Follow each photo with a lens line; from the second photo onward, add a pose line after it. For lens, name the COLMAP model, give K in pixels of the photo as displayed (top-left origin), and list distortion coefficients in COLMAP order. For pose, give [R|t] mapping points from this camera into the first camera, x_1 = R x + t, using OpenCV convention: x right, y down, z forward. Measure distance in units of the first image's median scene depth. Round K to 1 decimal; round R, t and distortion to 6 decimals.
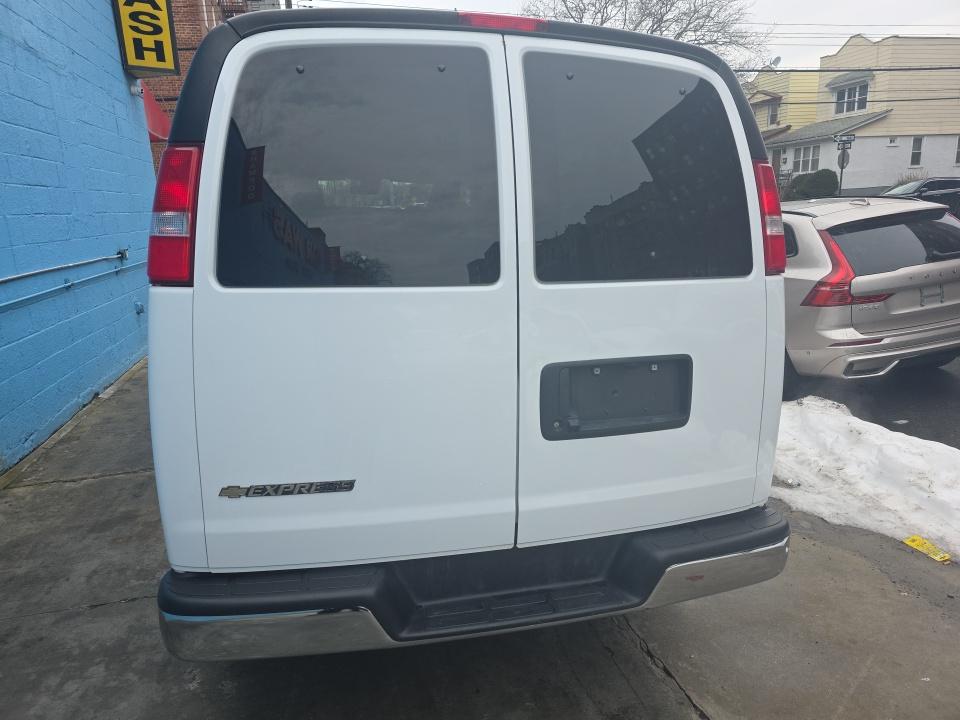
lens RADIAL K [[661.6, 0, 483.6], [0, 661.6, 362.5], [0, 0, 1]] dist [0.031631, -0.029796]
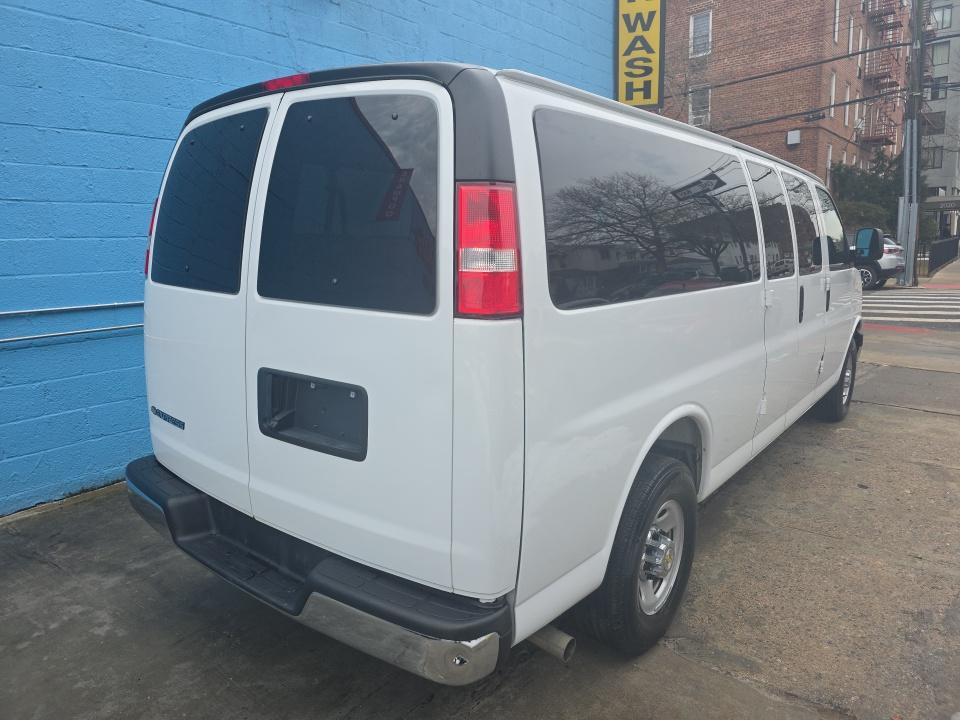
lens RADIAL K [[661.6, 0, 485.0], [0, 661.6, 356.8], [0, 0, 1]] dist [0.031631, -0.029796]
pose [[0.627940, 0.153602, -0.762953, 1.175807], [-0.179439, 0.982492, 0.050116, -0.139218], [0.757293, 0.105434, 0.644508, 0.517467]]
